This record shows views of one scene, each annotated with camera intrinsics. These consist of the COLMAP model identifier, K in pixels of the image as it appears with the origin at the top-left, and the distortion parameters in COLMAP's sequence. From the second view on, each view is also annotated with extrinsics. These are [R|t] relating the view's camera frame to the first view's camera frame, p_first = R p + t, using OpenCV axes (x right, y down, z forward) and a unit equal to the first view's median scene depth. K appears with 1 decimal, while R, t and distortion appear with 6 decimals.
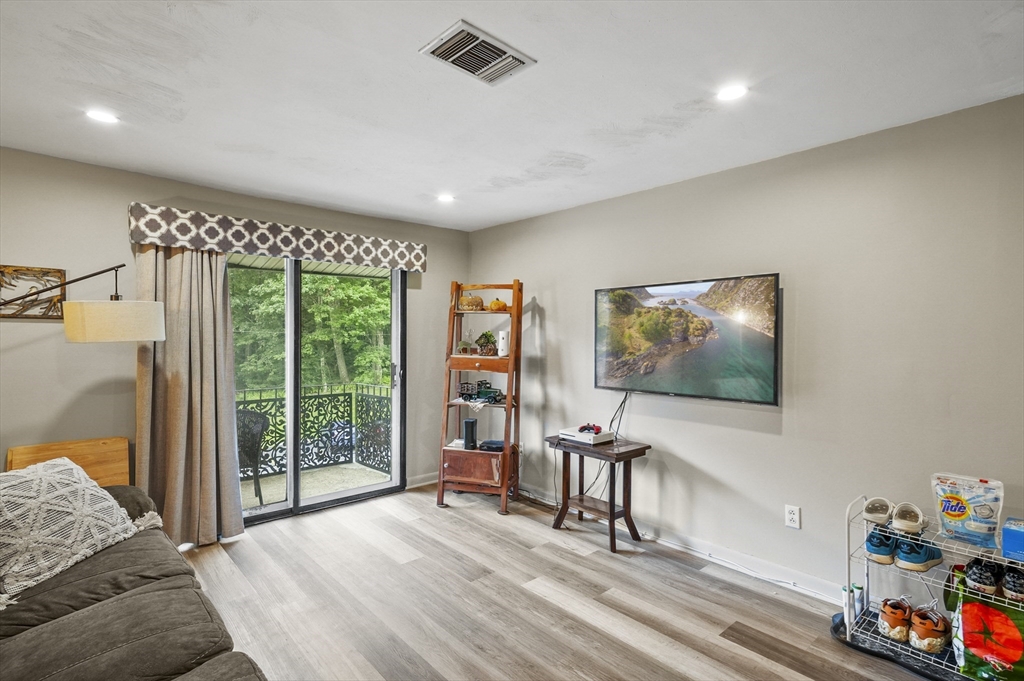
lens RADIAL K [[498.1, 0, 509.2], [0, 498.1, 339.8], [0, 0, 1]] dist [0.024887, 0.000900]
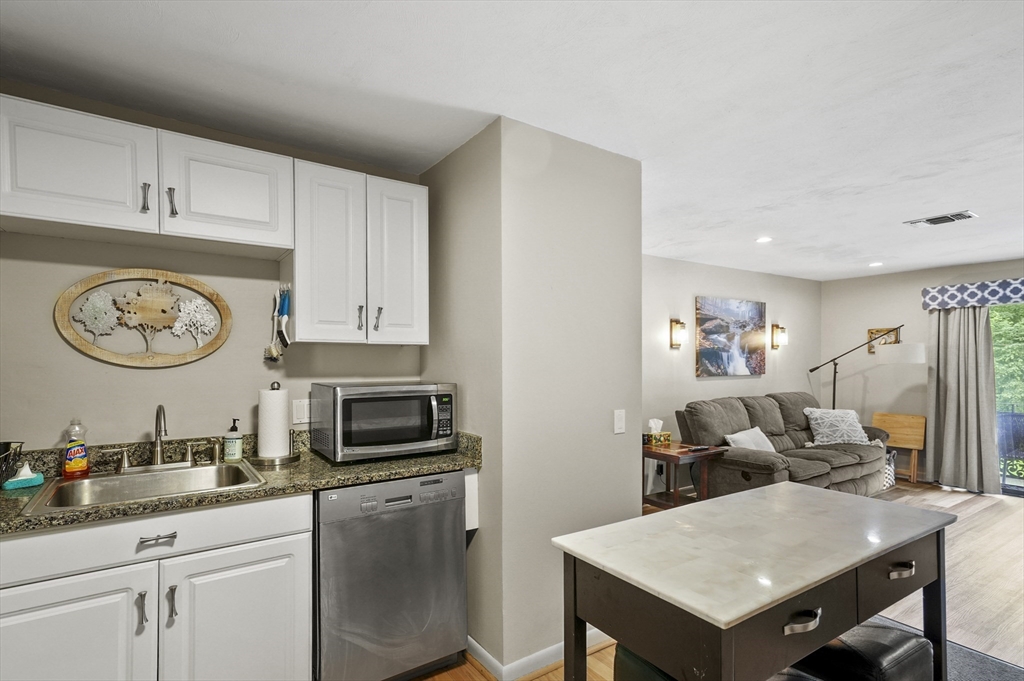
lens RADIAL K [[509.9, 0, 506.2], [0, 509.9, 362.1], [0, 0, 1]] dist [0.029205, 0.001123]
pose [[-0.138988, -0.001353, -0.990293, 1.219576], [-0.000123, 0.999999, -0.001348, -0.000474], [0.990294, -0.000065, -0.138988, -0.215496]]
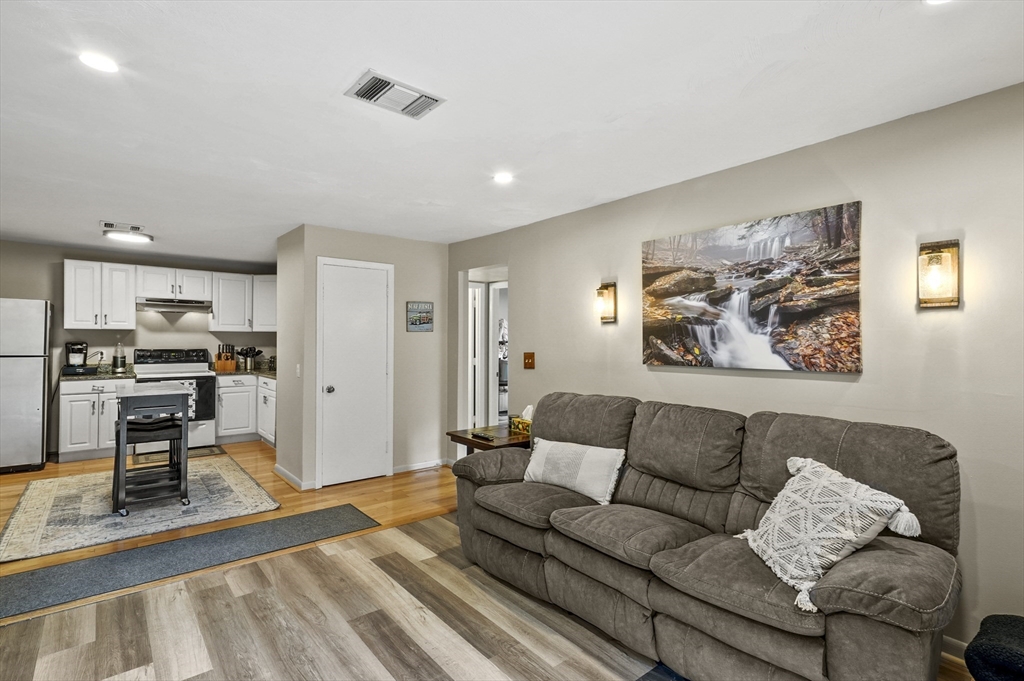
lens RADIAL K [[498.1, 0, 509.2], [0, 498.1, 339.8], [0, 0, 1]] dist [0.024887, 0.000900]
pose [[-0.998339, -0.012413, 0.056260, -0.213050], [-0.012565, 0.999918, -0.002340, -0.001544], [-0.056227, -0.003043, -0.998413, 1.182871]]
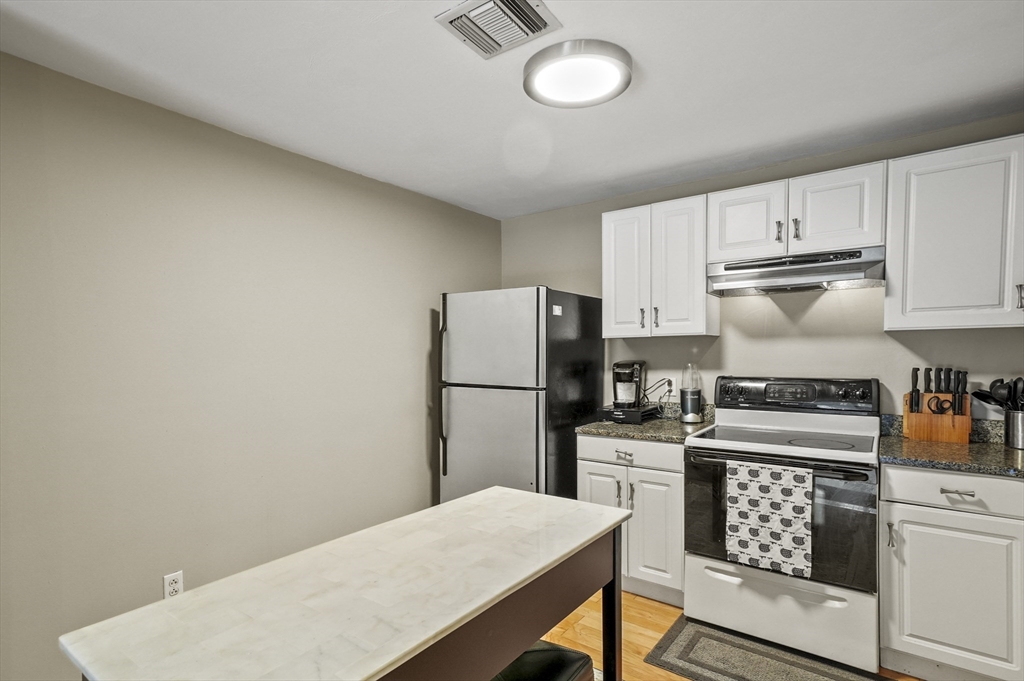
lens RADIAL K [[514.0, 0, 507.1], [0, 514.0, 375.0], [0, 0, 1]] dist [0.032346, 0.000739]
pose [[-0.200784, -0.042118, 0.978730, 0.449157], [0.006554, 0.998995, 0.044334, 0.000346], [-0.979614, 0.015316, -0.200307, -0.051870]]
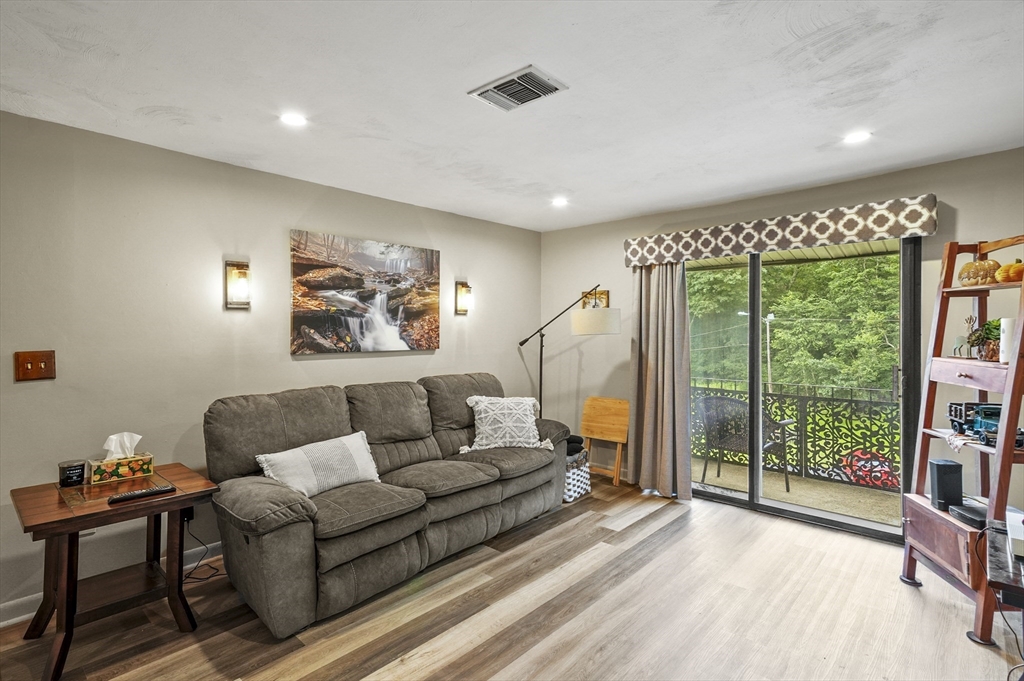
lens RADIAL K [[504.5, 0, 512.5], [0, 504.5, 328.2], [0, 0, 1]] dist [0.000143, 0.000020]
pose [[0.094441, -0.011928, -0.995459, 0.611686], [-0.002377, 0.999923, -0.012207, 0.001475], [0.995528, 0.003519, 0.094406, 0.492913]]
